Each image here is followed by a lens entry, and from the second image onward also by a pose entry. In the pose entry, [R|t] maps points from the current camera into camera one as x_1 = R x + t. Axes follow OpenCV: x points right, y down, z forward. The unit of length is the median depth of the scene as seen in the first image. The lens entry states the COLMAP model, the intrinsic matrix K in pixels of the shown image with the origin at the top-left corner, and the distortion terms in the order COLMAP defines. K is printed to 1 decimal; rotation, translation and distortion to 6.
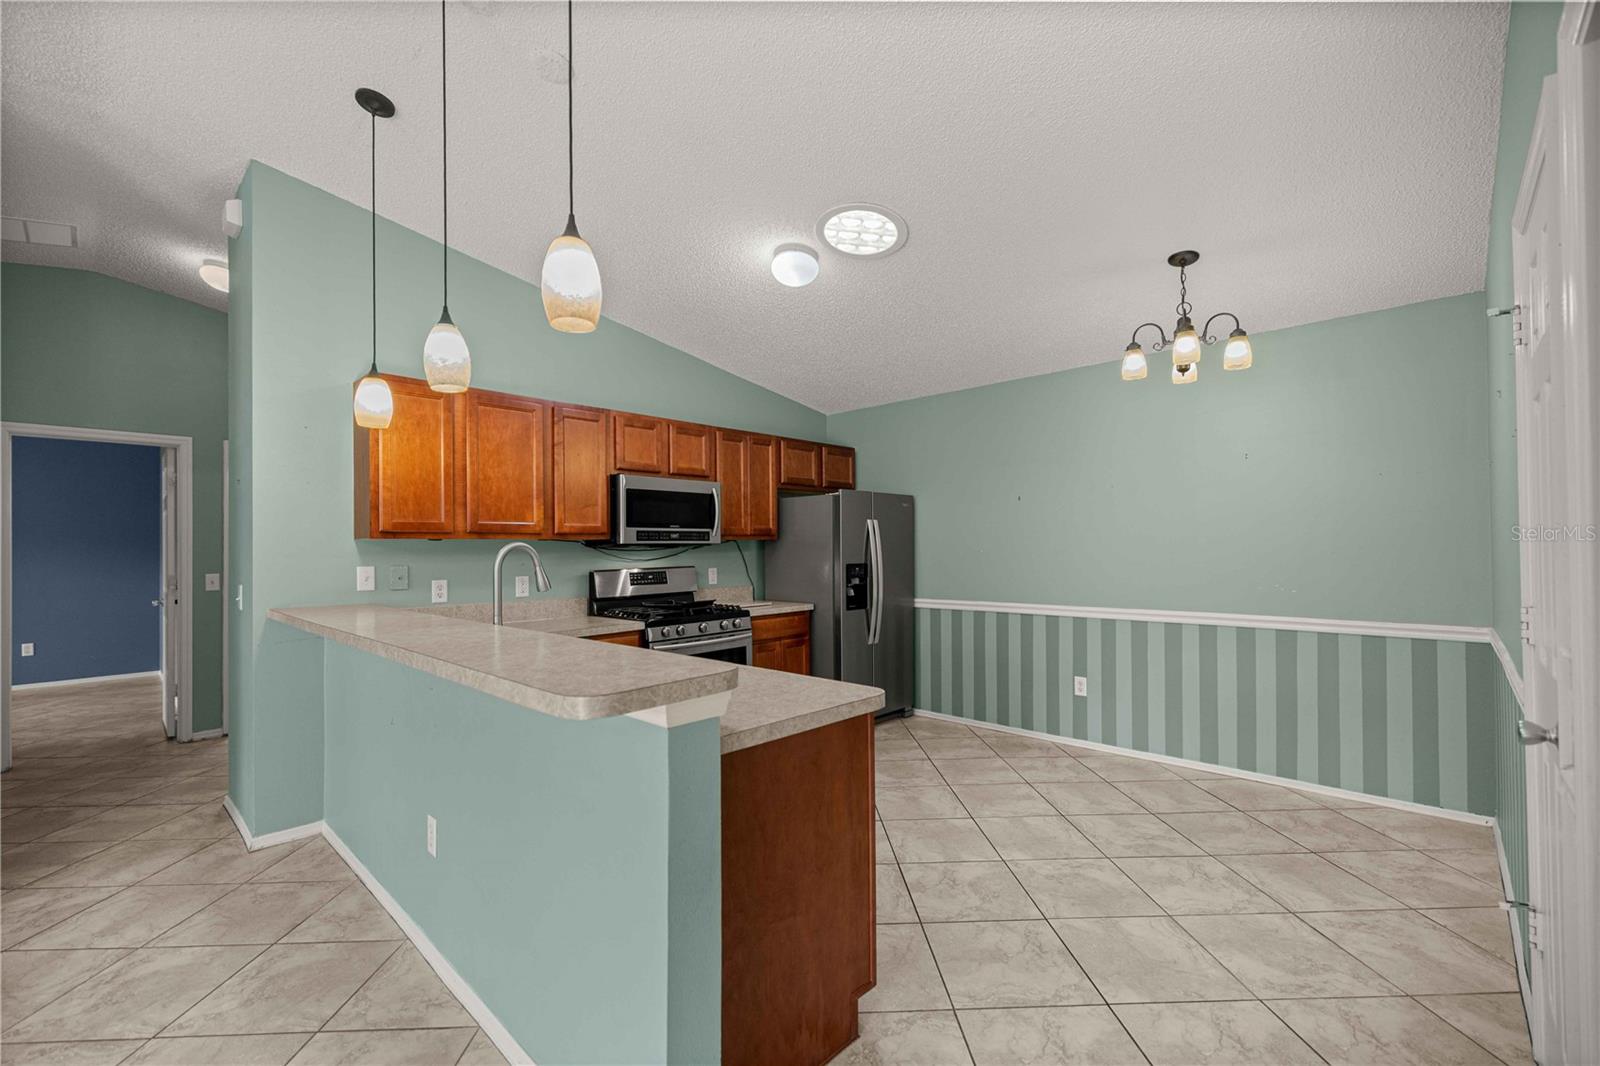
lens RADIAL K [[681.9, 0, 797.0], [0, 681.9, 557.1], [0, 0, 1]] dist [0.004548, 0.000663]
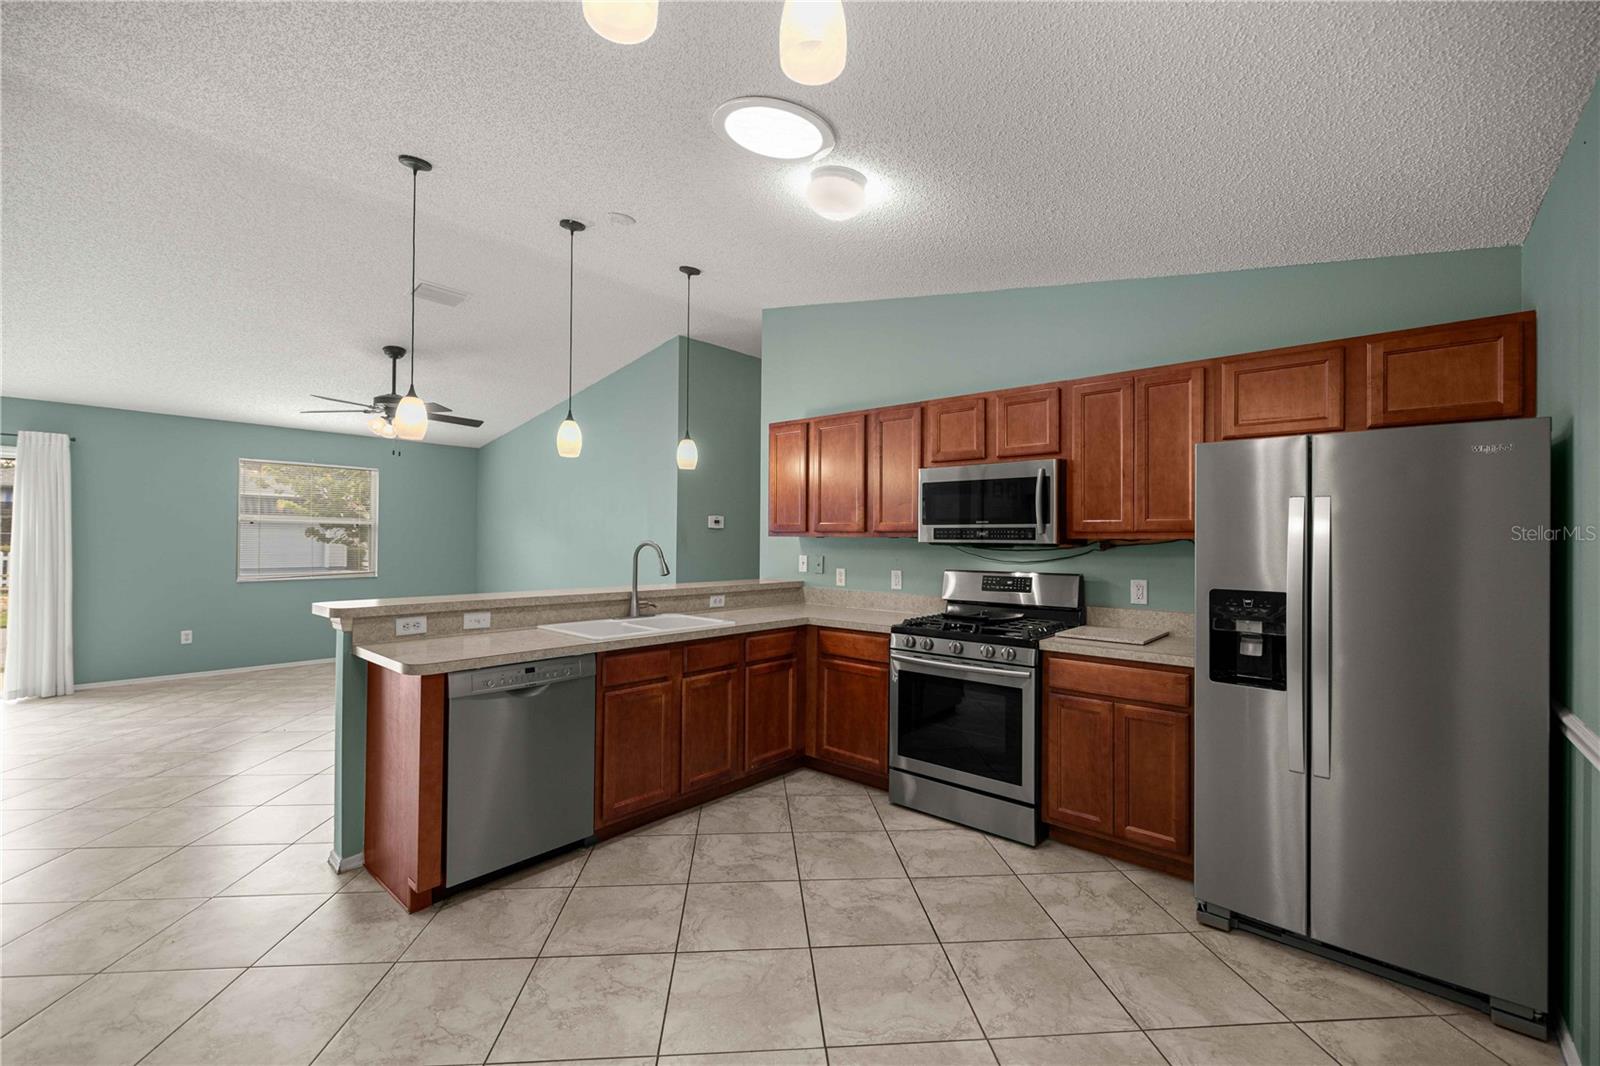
lens RADIAL K [[681.9, 0, 797.4], [0, 681.9, 535.8], [0, 0, 1]] dist [0.004548, 0.000663]
pose [[0.027748, 0.008112, -0.999582, 0.660344], [-0.022168, 0.999726, 0.007498, -0.030865], [0.999369, 0.021950, 0.027920, 0.778398]]
